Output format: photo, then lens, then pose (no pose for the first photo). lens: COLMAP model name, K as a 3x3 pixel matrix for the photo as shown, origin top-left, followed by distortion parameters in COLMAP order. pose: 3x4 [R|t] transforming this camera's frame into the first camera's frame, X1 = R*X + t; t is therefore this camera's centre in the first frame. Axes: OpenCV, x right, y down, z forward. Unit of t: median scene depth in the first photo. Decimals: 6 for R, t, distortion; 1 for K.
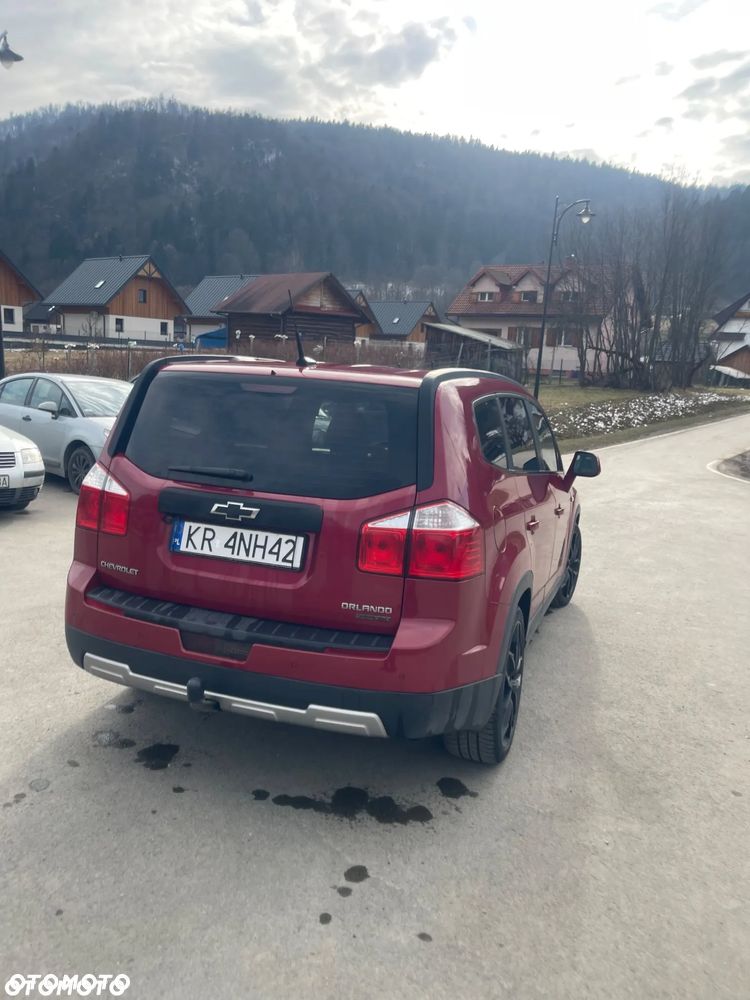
lens RADIAL K [[763.5, 0, 372.3], [0, 763.5, 502.4], [0, 0, 1]] dist [0.068788, -0.094756]
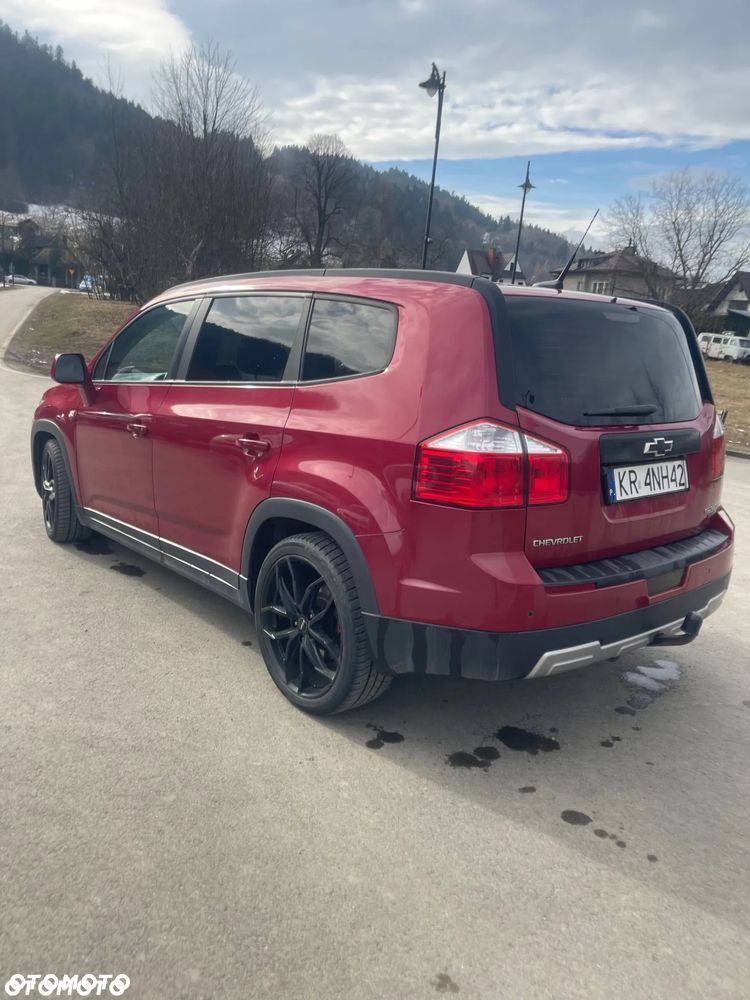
lens RADIAL K [[763.5, 0, 372.3], [0, 763.5, 502.4], [0, 0, 1]] dist [0.068788, -0.094756]
pose [[0.493639, -0.221544, 0.840975, -0.939501], [0.105350, 0.975120, 0.195044, -0.117123], [-0.863262, -0.007685, 0.504697, 0.632245]]
